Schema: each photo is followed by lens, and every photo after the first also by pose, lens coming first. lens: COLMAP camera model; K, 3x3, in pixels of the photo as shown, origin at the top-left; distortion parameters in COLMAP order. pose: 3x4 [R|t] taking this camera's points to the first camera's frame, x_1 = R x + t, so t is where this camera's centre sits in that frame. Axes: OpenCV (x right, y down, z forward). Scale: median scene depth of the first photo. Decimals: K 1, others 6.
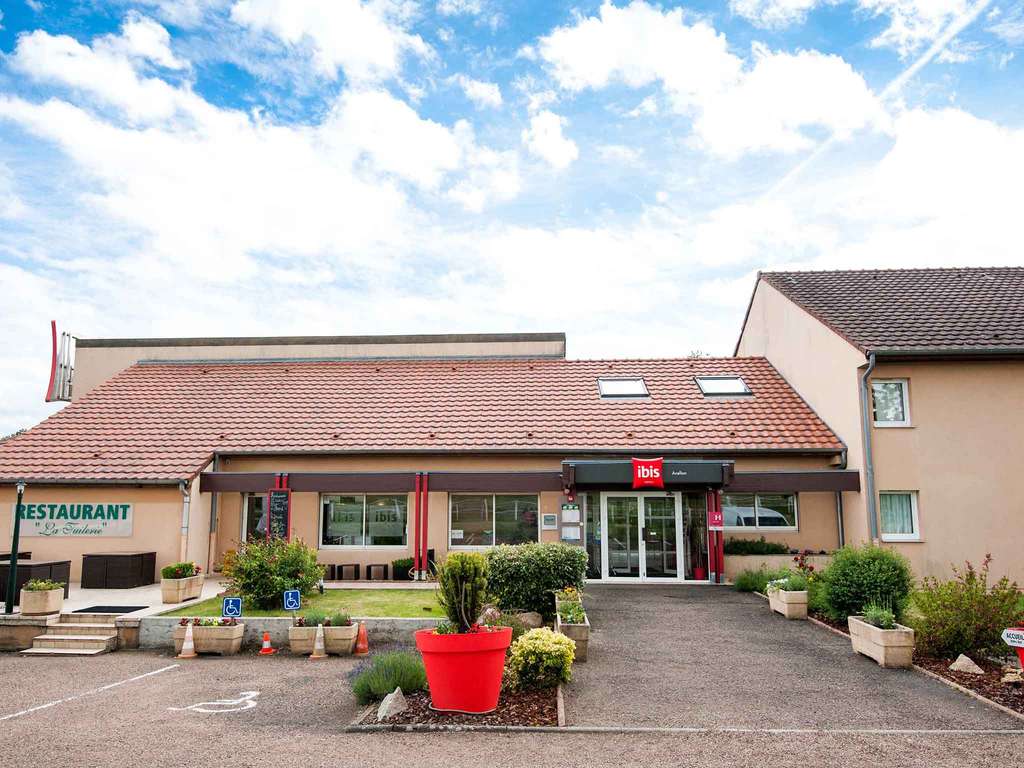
lens RADIAL K [[777.0, 0, 512.0], [0, 777.0, 384.0], [0, 0, 1]] dist [0.010548, 0.002464]
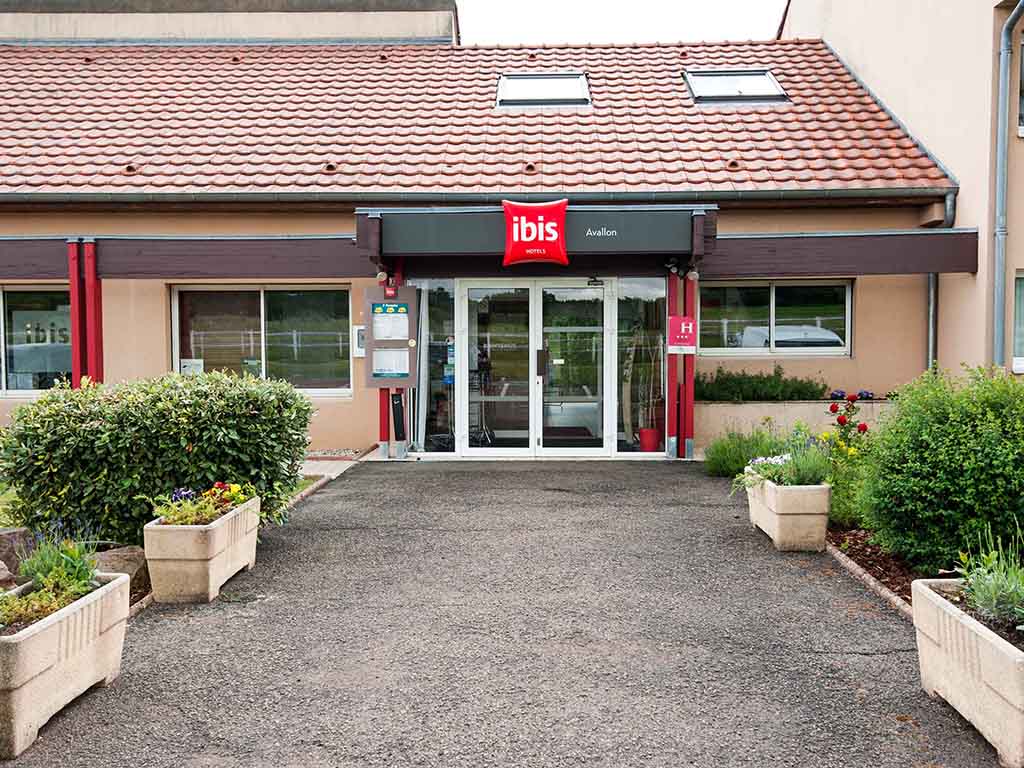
lens RADIAL K [[1230.5, 0, 512.0], [0, 1230.5, 384.0], [0, 0, 1]] dist [0.046343, 0.014610]
pose [[0.998248, -0.005854, 0.058879, 0.105635], [-0.005795, 0.980637, 0.195747, 0.053421], [-0.058884, -0.195745, 0.978885, 0.233391]]
